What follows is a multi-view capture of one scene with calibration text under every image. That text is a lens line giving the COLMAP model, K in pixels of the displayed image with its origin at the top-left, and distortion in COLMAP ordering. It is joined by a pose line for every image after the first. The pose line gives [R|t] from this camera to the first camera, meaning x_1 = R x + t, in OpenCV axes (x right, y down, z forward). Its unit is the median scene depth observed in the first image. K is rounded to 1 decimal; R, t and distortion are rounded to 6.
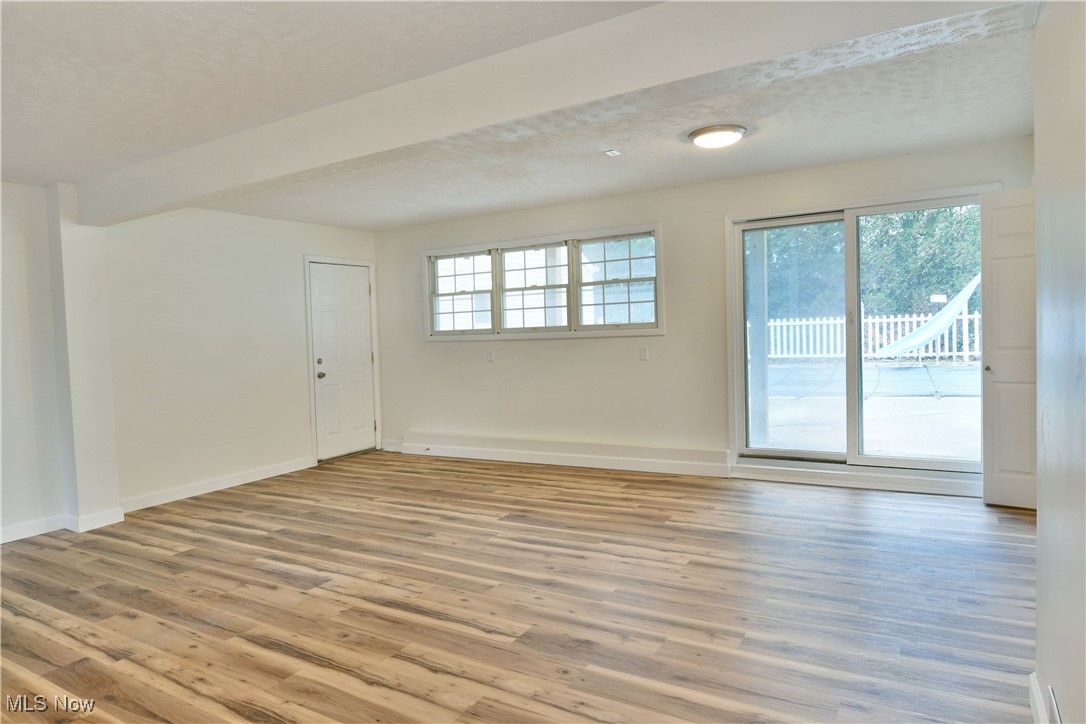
lens RADIAL K [[662.6, 0, 542.2], [0, 662.6, 358.5], [0, 0, 1]] dist [-0.023660, -0.001284]
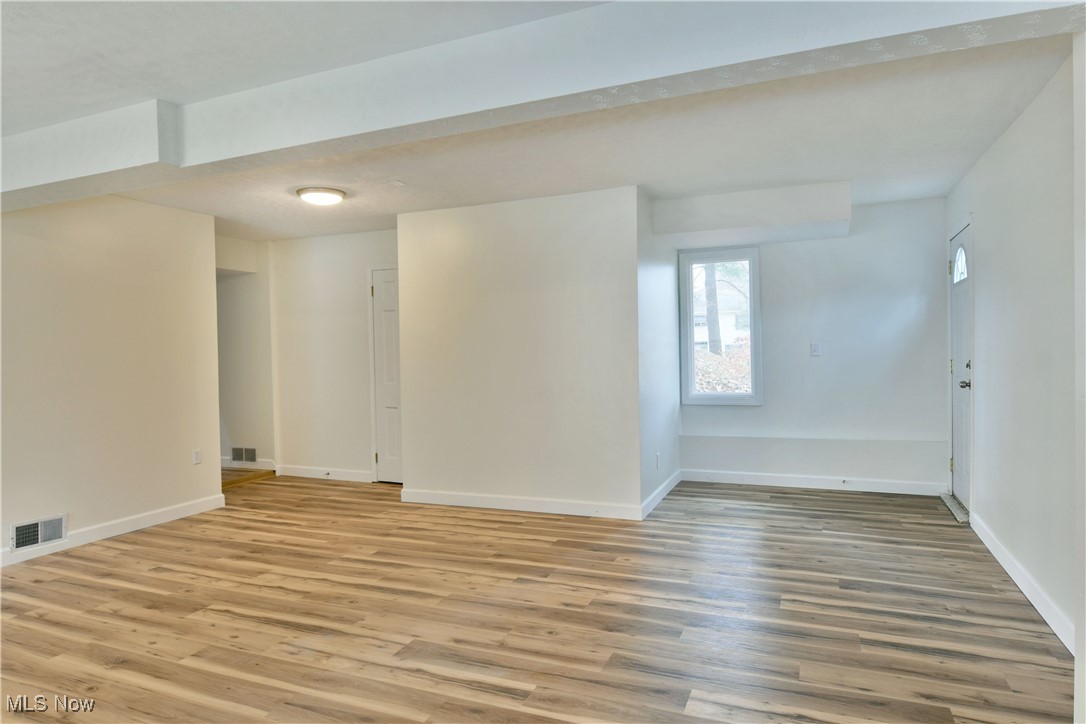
lens RADIAL K [[662.6, 0, 542.1], [0, 662.6, 361.7], [0, 0, 1]] dist [-0.023660, -0.001284]
pose [[-0.988911, 0.064818, -0.133619, -0.465041], [0.055348, 0.995764, 0.073418, -0.077172], [0.137812, 0.065209, -0.988310, 2.010922]]
